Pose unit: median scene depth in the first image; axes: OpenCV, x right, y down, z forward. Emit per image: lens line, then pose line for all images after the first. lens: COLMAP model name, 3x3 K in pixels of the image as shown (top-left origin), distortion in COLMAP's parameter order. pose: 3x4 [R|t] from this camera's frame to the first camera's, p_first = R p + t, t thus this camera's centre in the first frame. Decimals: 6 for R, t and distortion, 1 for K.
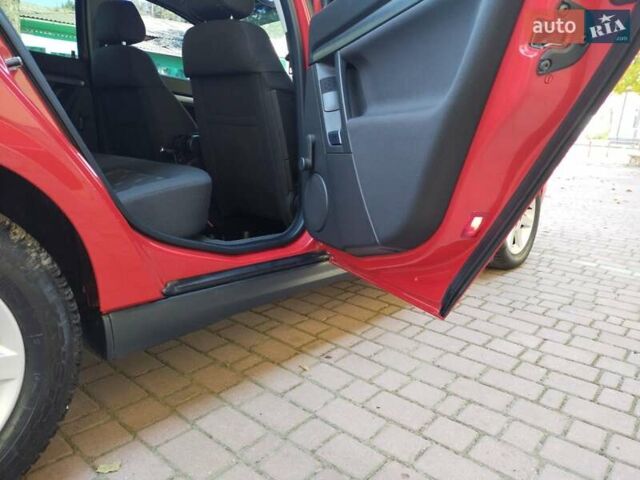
lens RADIAL K [[478.4, 0, 318.8], [0, 478.4, 239.0], [0, 0, 1]] dist [0.042077, -0.050195]
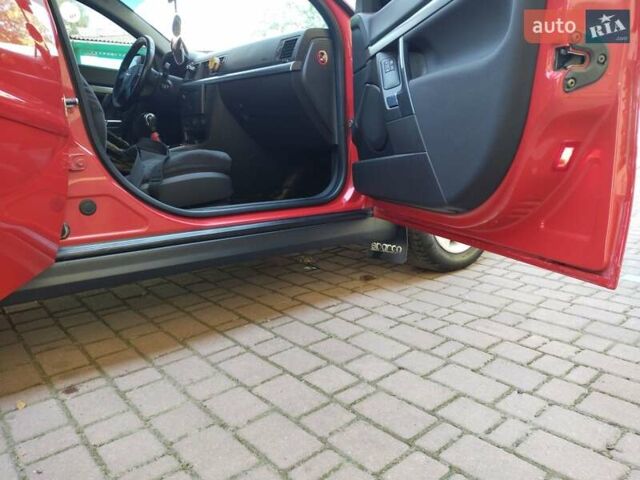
lens RADIAL K [[478.4, 0, 316.4], [0, 478.4, 238.1], [0, 0, 1]] dist [0.042077, -0.050195]
pose [[0.987069, -0.022772, -0.158671, 0.474506], [0.020167, 0.999634, -0.018010, 0.026643], [0.159023, 0.014578, 0.987167, 0.282318]]
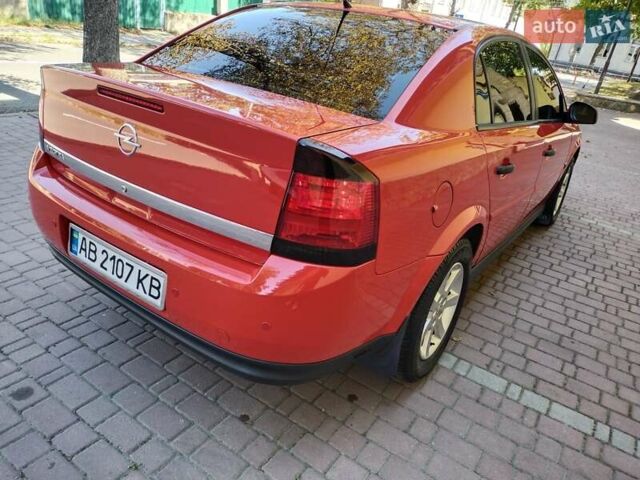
lens RADIAL K [[478.4, 0, 317.4], [0, 478.4, 241.4], [0, 0, 1]] dist [0.042077, -0.050195]
pose [[0.988686, 0.027429, 0.147467, -0.870865], [-0.057796, 0.976889, 0.205787, -0.251131], [-0.138415, -0.211982, 0.967422, -0.624956]]
